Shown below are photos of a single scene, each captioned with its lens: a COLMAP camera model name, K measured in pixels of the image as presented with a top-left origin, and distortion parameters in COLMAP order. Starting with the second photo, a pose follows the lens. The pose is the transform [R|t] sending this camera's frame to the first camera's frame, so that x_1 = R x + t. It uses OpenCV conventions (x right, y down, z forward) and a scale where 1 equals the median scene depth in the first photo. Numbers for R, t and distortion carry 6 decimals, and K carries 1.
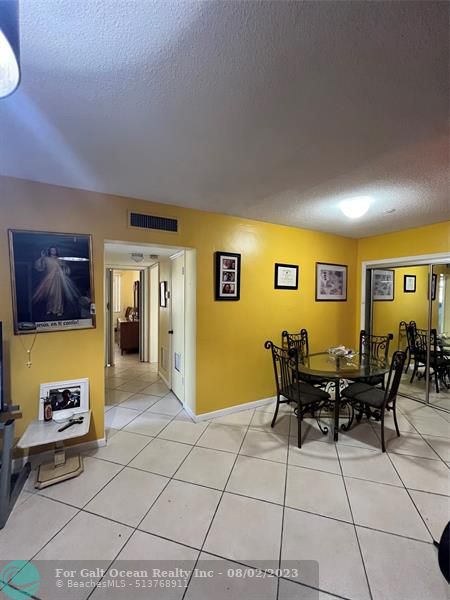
lens RADIAL K [[243.9, 0, 225.8], [0, 243.9, 297.4], [0, 0, 1]] dist [-0.003088, 0.000005]
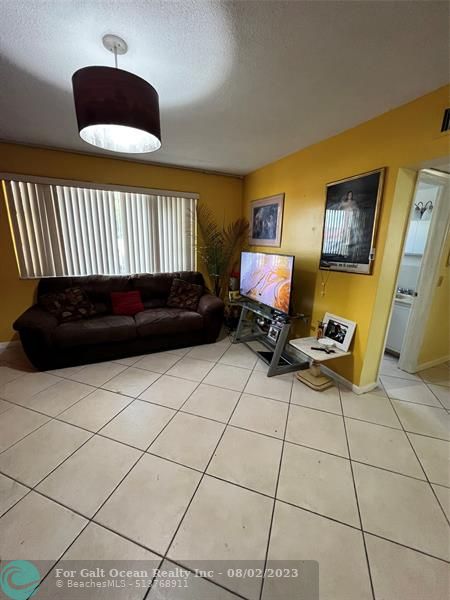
lens RADIAL K [[243.9, 0, 224.6], [0, 243.9, 301.2], [0, 0, 1]] dist [-0.003088, 0.000005]
pose [[-0.049088, 0.230687, -0.971789, 0.443899], [-0.042793, 0.971583, 0.232800, 0.033939], [0.997877, 0.053013, -0.037822, 0.513955]]
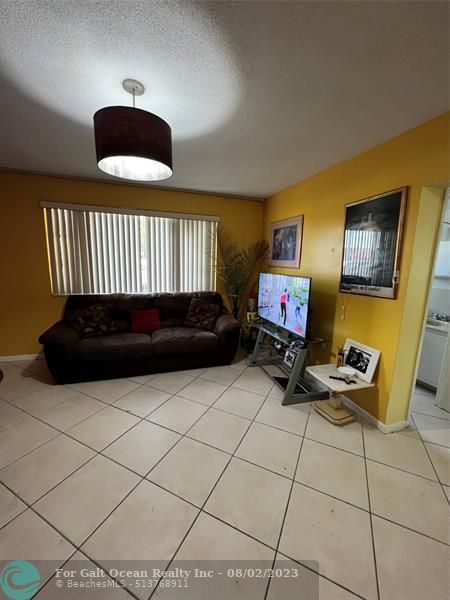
lens RADIAL K [[243.9, 0, 224.3], [0, 243.9, 300.3], [0, 0, 1]] dist [-0.003088, 0.000005]
pose [[-0.163560, 0.145685, -0.975717, 0.419765], [-0.047165, 0.986750, 0.155239, 0.028237], [0.985405, 0.071411, -0.154522, 0.576458]]
